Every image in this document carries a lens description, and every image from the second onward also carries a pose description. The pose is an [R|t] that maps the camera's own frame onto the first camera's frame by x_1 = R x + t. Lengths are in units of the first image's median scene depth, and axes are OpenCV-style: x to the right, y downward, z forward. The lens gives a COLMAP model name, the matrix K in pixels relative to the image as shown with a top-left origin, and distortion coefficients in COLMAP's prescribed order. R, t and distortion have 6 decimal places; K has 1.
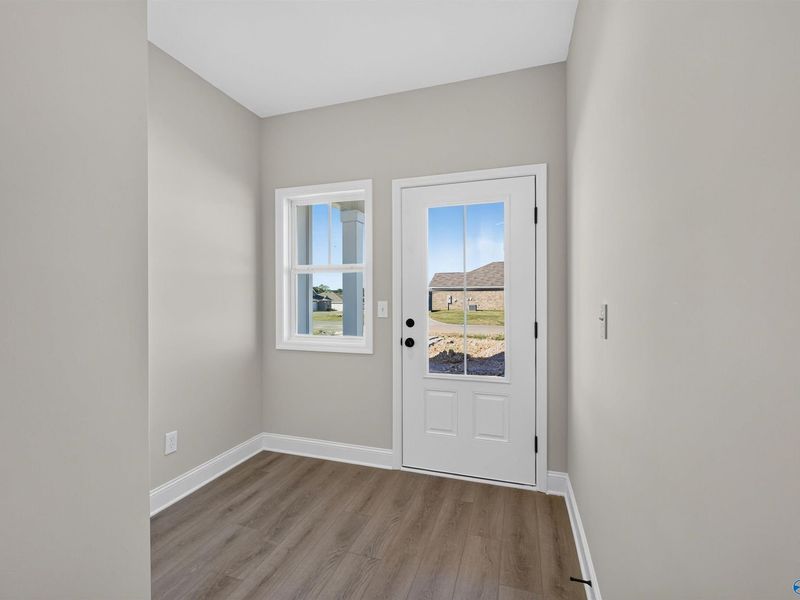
lens RADIAL K [[366.0, 0, 400.0], [0, 366.0, 301.7], [0, 0, 1]] dist [-0.004278, -0.000761]
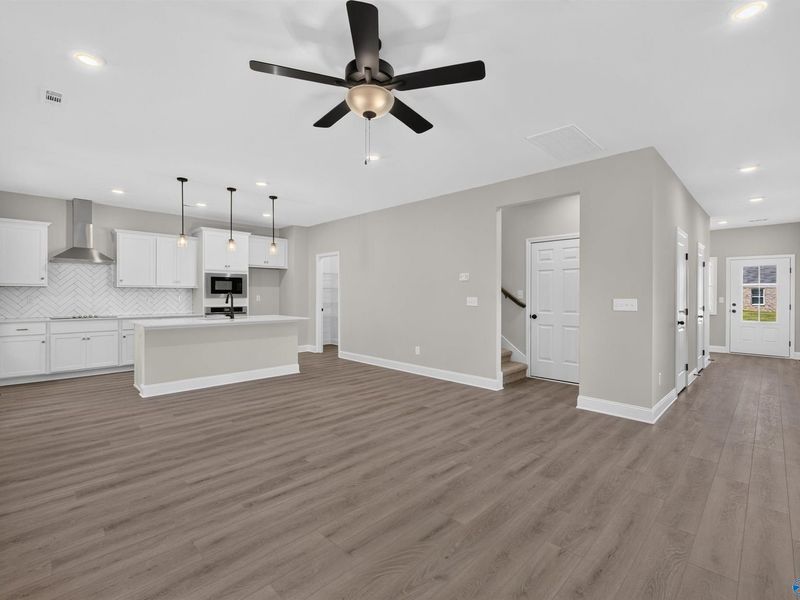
lens RADIAL K [[366.0, 0, 399.1], [0, 366.0, 298.6], [0, 0, 1]] dist [-0.004278, -0.000761]
pose [[0.897034, 0.006072, -0.441920, -1.134133], [-0.008403, 0.999959, -0.003318, 0.040528], [0.441882, 0.006690, 0.897048, -2.957647]]
